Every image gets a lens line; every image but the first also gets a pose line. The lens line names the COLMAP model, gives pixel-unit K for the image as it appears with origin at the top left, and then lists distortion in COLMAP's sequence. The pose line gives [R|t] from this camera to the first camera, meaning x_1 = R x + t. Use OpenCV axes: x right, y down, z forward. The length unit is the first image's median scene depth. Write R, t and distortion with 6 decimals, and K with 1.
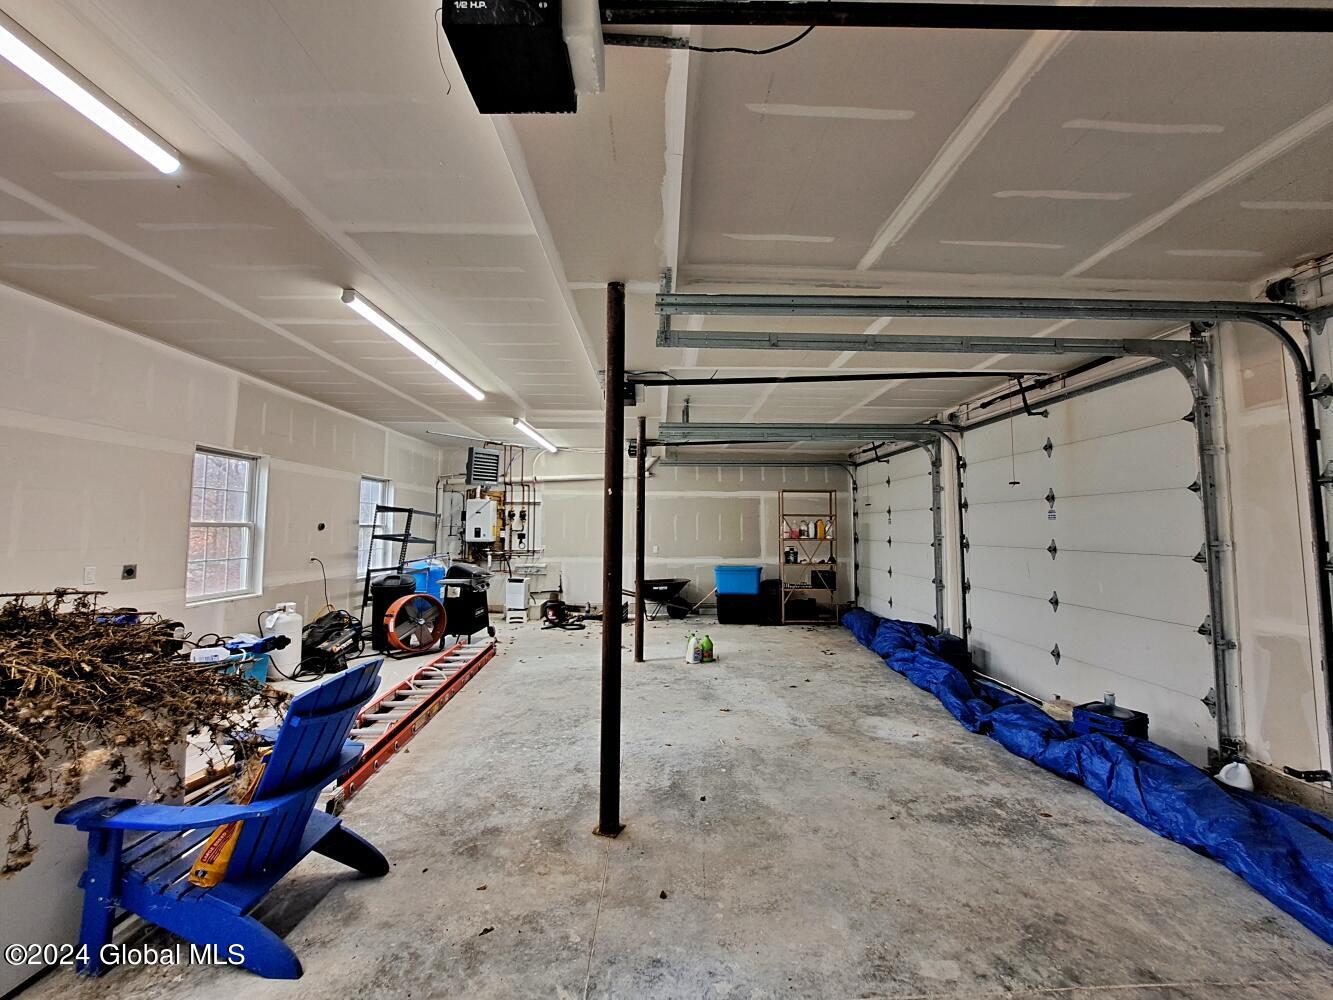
lens RADIAL K [[525.9, 0, 672.1], [0, 525.9, 491.5], [0, 0, 1]] dist [-0.019293, -0.000175]
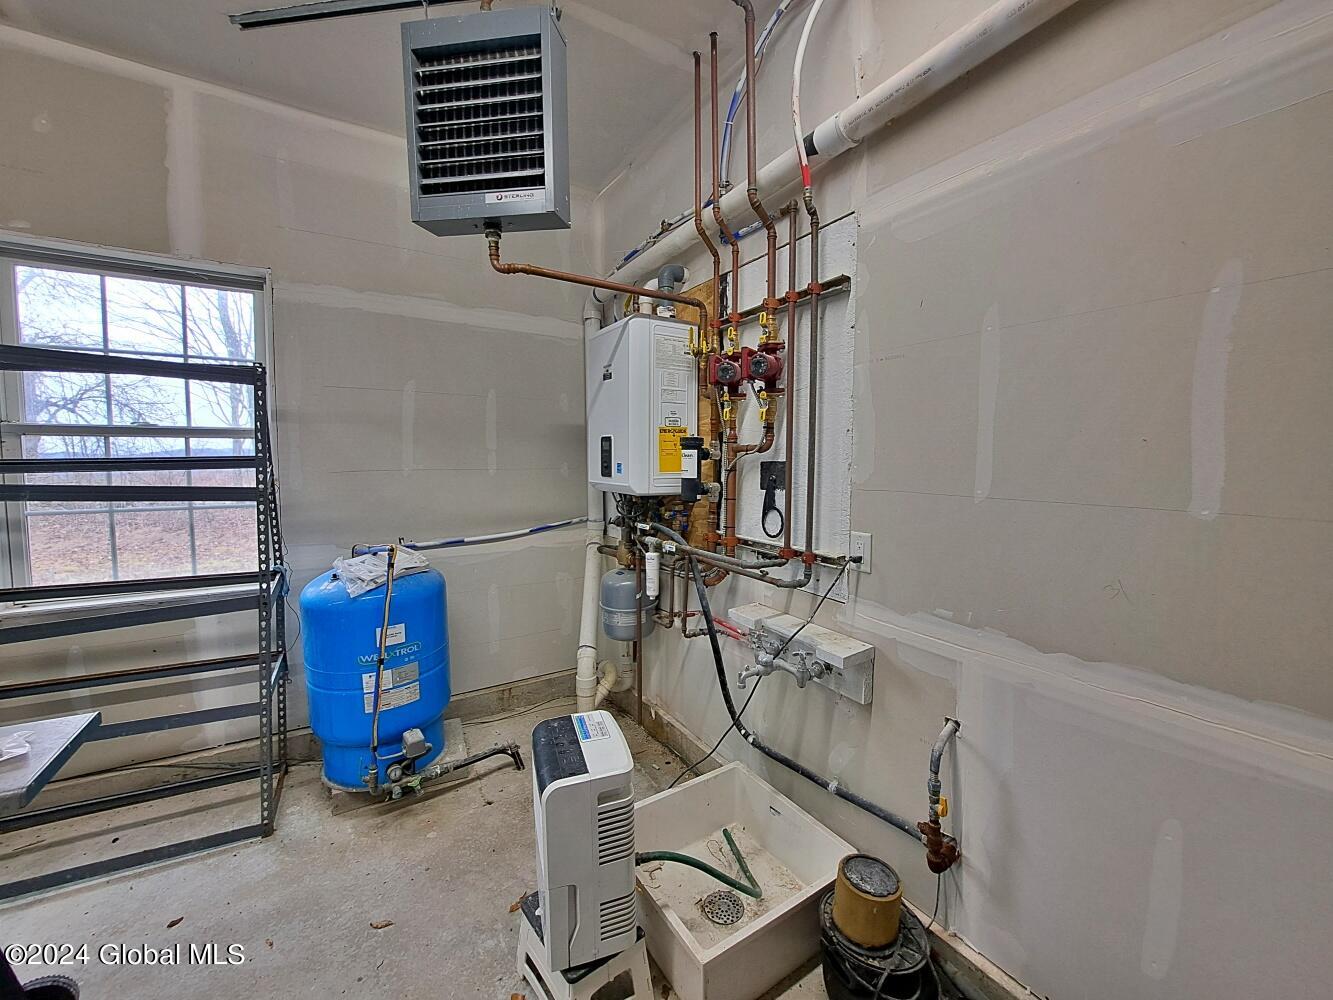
lens RADIAL K [[525.9, 0, 670.2], [0, 525.9, 493.0], [0, 0, 1]] dist [-0.019293, -0.000175]
pose [[0.516484, 0.048943, -0.854897, -0.163290], [0.056903, 0.994197, 0.091295, 0.087731], [0.854404, -0.095798, 0.510702, 1.066387]]
